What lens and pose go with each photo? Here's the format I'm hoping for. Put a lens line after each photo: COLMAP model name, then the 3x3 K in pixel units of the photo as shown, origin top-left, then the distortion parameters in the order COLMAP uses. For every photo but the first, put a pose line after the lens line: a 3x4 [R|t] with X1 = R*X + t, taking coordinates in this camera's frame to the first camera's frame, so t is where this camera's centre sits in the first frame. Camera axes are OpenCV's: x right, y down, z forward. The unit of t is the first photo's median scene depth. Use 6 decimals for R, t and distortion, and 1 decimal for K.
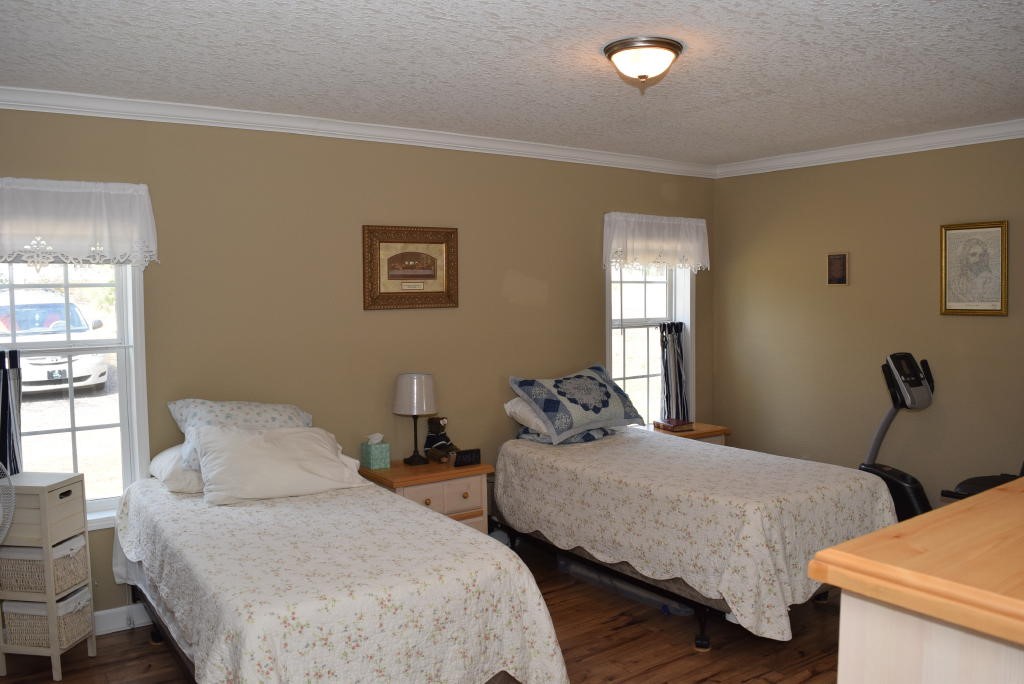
lens RADIAL K [[805.1, 0, 516.2], [0, 805.1, 336.1], [0, 0, 1]] dist [-0.097408, 0.024151]
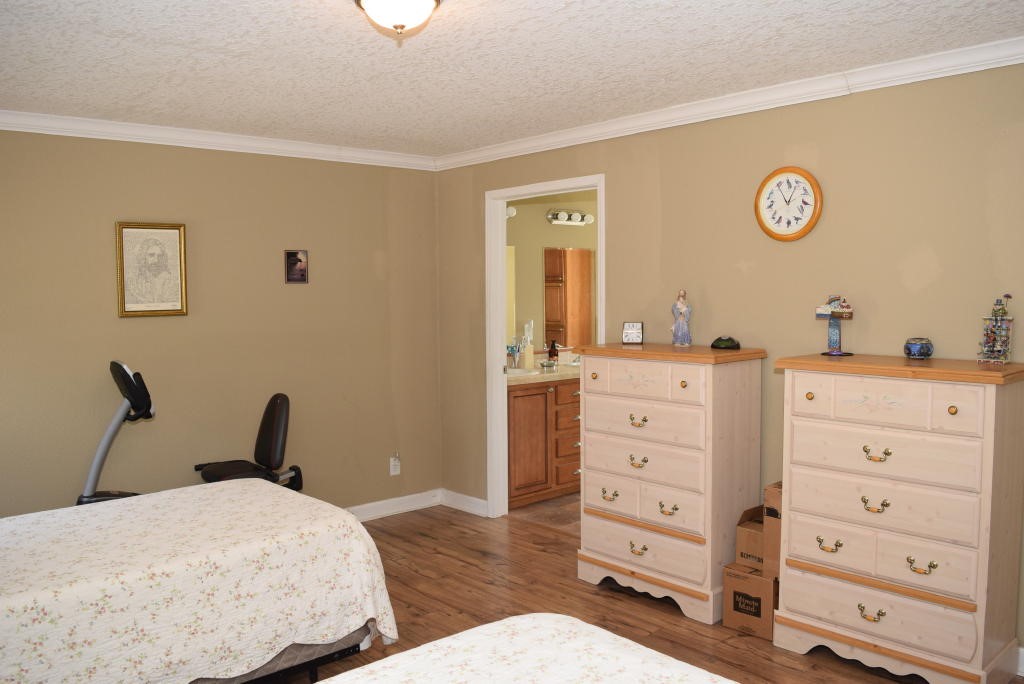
lens RADIAL K [[805.1, 0, 516.2], [0, 805.1, 336.1], [0, 0, 1]] dist [-0.097408, 0.024151]
pose [[-0.126636, -0.045043, 0.990926, -0.850960], [0.065500, 0.996409, 0.053663, -0.046029], [-0.989784, 0.071702, -0.123231, 1.227926]]
